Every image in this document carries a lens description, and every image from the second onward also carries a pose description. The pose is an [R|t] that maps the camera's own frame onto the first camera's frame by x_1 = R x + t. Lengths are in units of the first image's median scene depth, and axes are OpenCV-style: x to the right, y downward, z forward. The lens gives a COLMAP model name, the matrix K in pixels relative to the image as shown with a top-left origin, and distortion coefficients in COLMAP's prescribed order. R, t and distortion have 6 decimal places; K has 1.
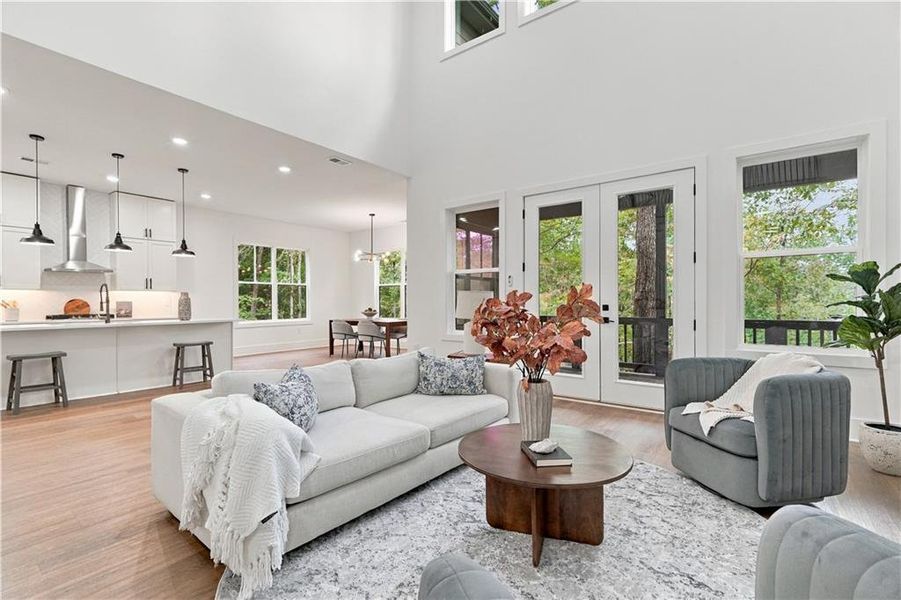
lens RADIAL K [[415.0, 0, 450.5], [0, 415.0, 300.0], [0, 0, 1]] dist [0.002306, 0.000270]
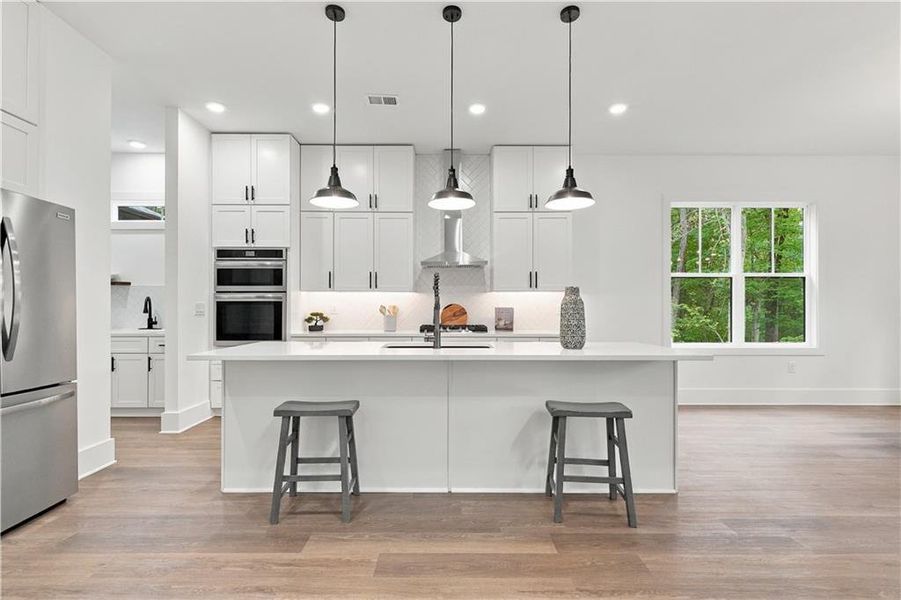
lens RADIAL K [[405.7, 0, 439.5], [0, 405.7, 308.5], [0, 0, 1]] dist [0.003183, 0.000232]
pose [[0.586431, 0.003420, -0.809992, -0.311073], [-0.001807, 0.999994, 0.002914, 0.003577], [0.809997, -0.000245, 0.586434, 0.529486]]
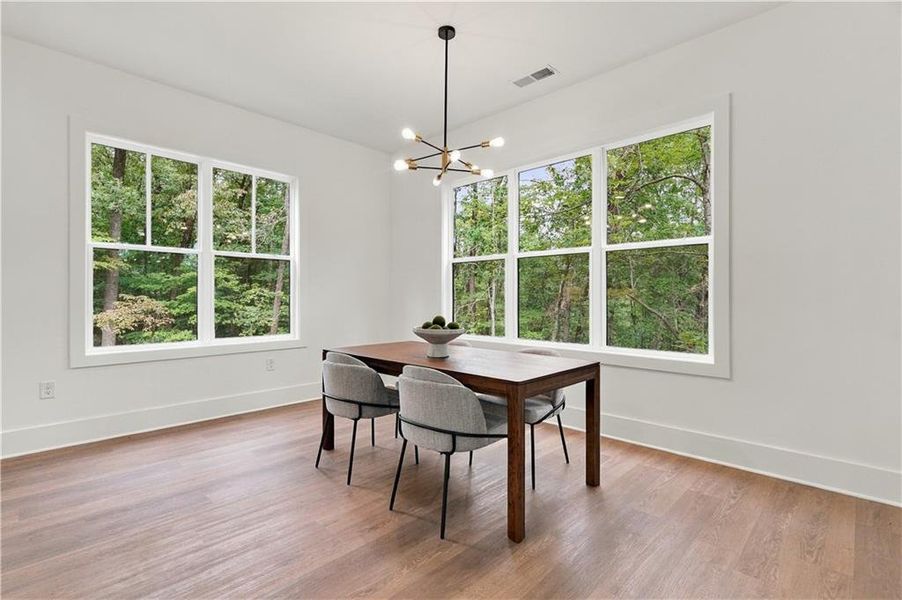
lens RADIAL K [[415.4, 0, 451.0], [0, 415.4, 300.0], [0, 0, 1]] dist [0.002306, 0.000270]
pose [[0.991423, 0.007224, -0.130495, -0.178045], [-0.005233, 0.999865, 0.015590, -0.000631], [0.130590, -0.014773, 0.991326, 0.851797]]
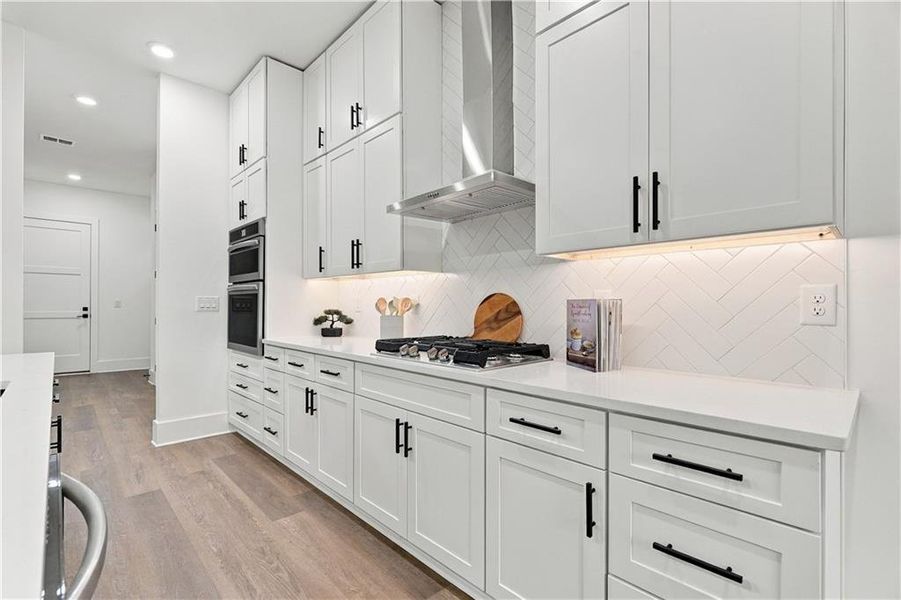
lens RADIAL K [[412.0, 0, 448.0], [0, 412.0, 306.6], [0, 0, 1]] dist [0.003119, 0.000307]
pose [[-0.186239, 0.005690, -0.982488, -0.544446], [0.000239, 0.999983, 0.005746, 0.006492], [0.982504, 0.000835, -0.186238, 0.977953]]
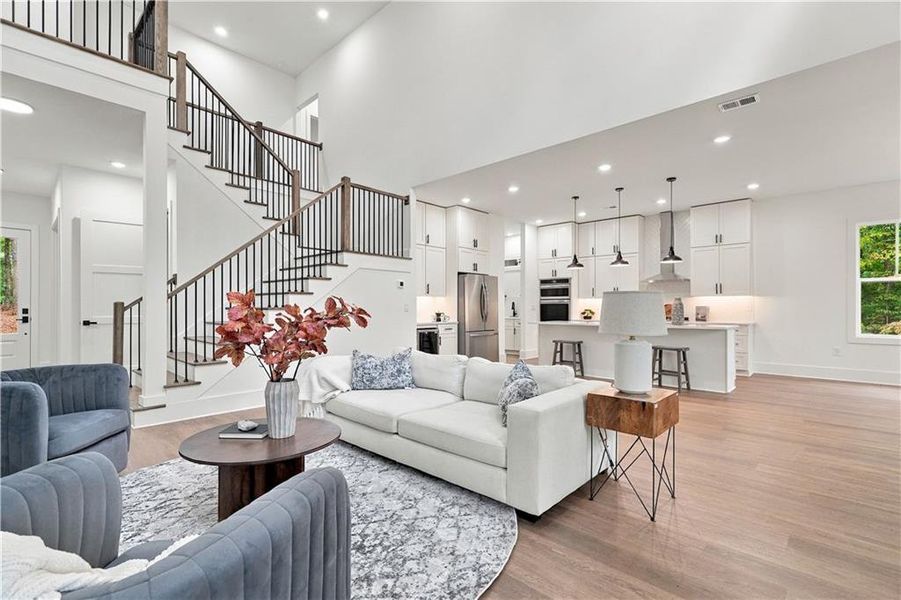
lens RADIAL K [[412.0, 0, 448.0], [0, 412.0, 306.6], [0, 0, 1]] dist [0.003119, 0.000307]
pose [[-0.121759, 0.001973, -0.992558, 0.368804], [0.001771, 0.999997, 0.001770, 0.001144], [0.992558, -0.001542, -0.121762, 0.480132]]
